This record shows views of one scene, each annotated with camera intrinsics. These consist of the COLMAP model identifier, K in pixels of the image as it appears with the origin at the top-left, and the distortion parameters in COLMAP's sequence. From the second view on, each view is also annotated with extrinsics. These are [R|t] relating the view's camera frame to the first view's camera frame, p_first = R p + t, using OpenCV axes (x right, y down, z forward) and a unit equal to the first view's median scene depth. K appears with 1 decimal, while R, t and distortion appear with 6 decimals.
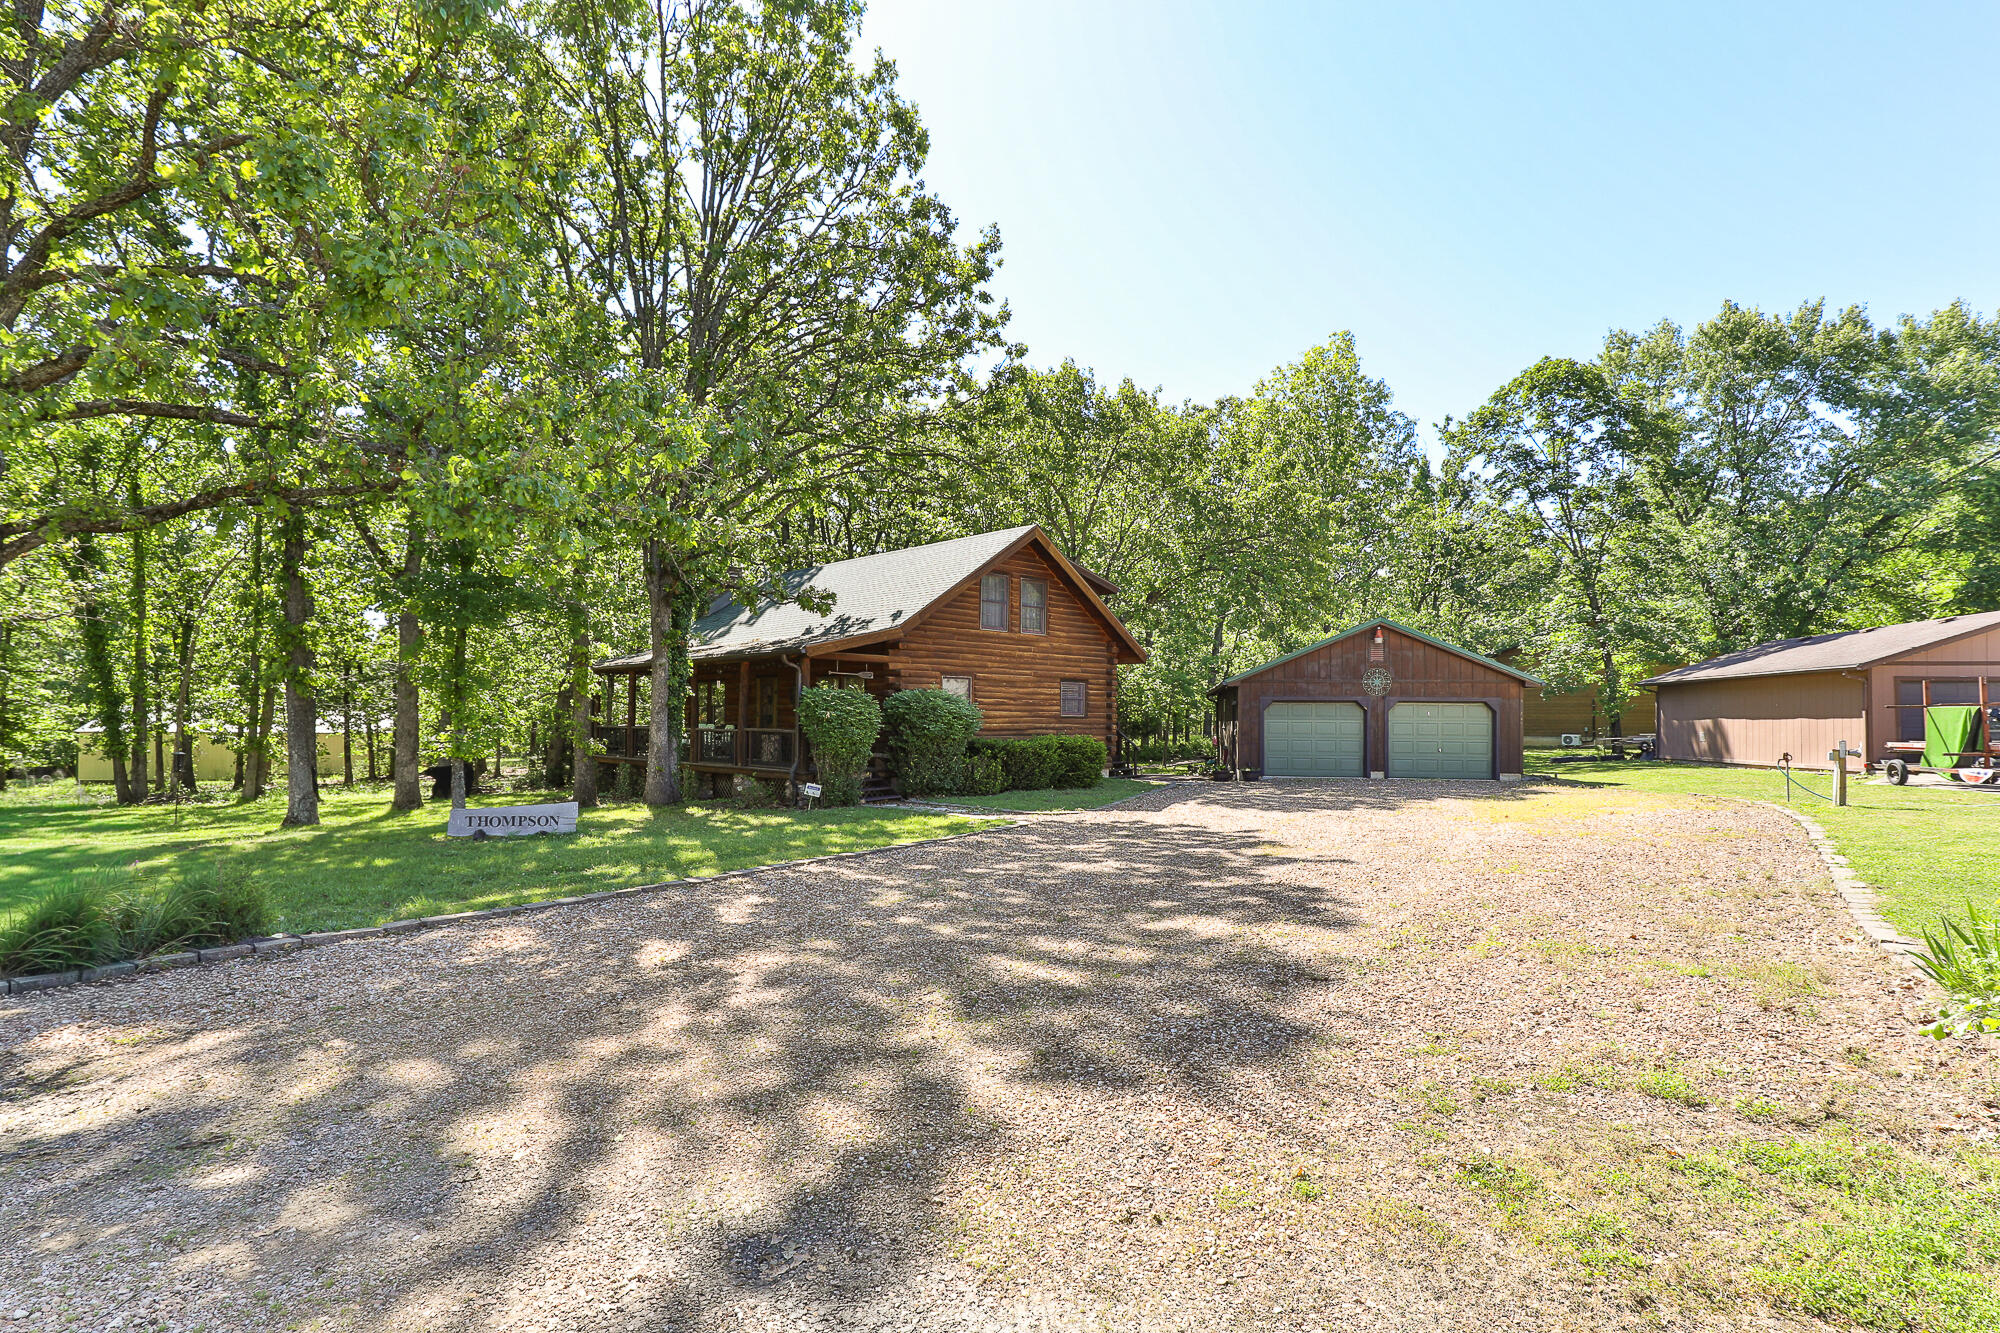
lens RADIAL K [[928.0, 0, 1004.1], [0, 928.0, 696.3], [0, 0, 1]] dist [-0.000615, -0.000066]
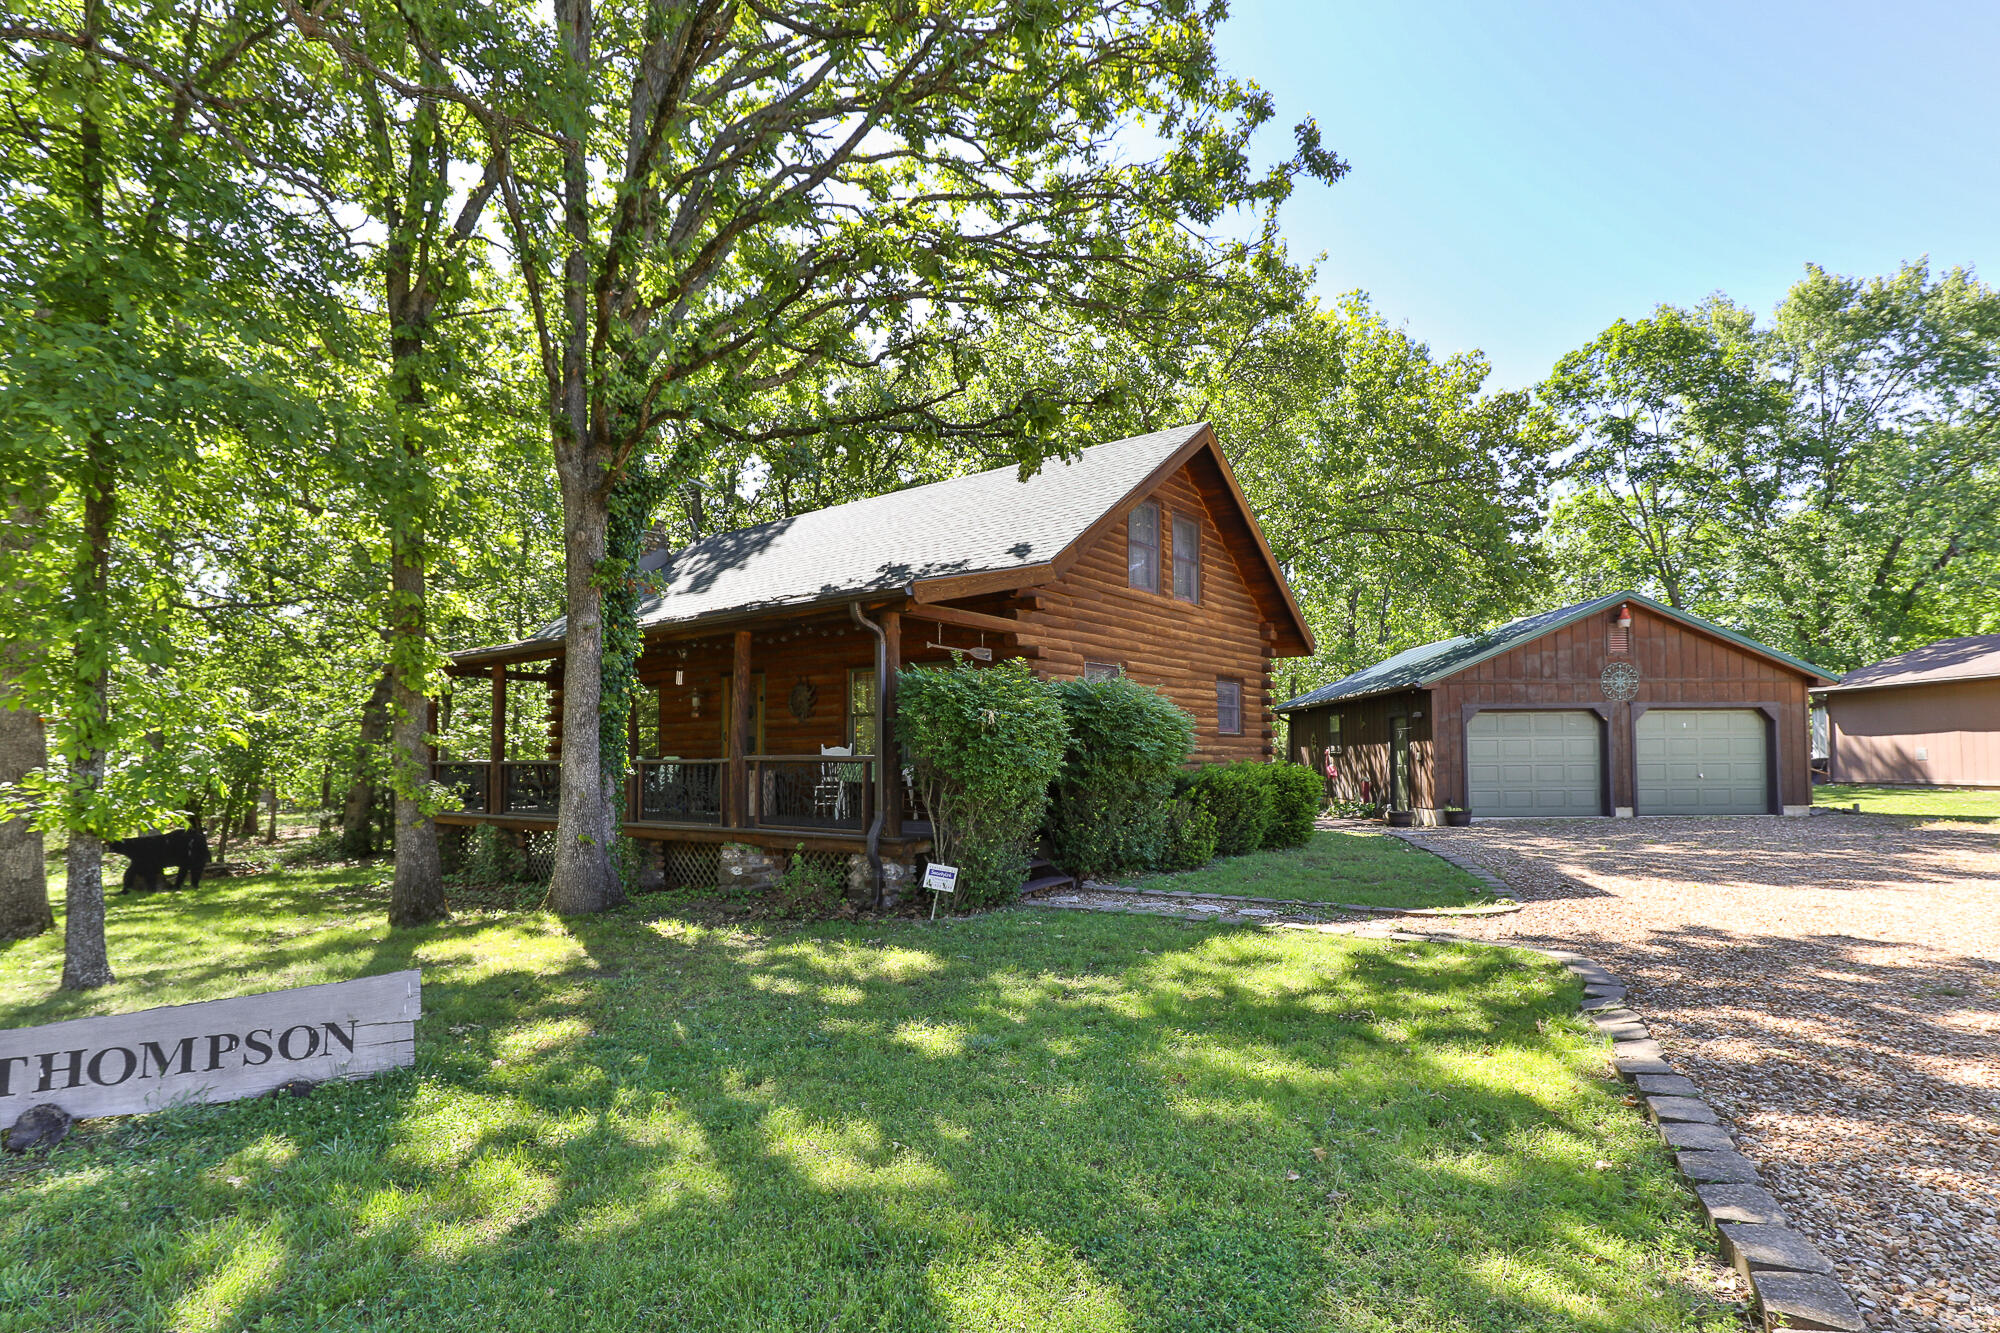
lens RADIAL K [[921.4, 0, 1004.2], [0, 921.4, 722.4], [0, 0, 1]] dist [-0.001192, -0.000131]
pose [[0.987235, -0.009394, 0.158994, -0.208569], [0.011663, 0.999843, -0.013341, 0.022951], [-0.158843, 0.015025, 0.987189, 0.439486]]
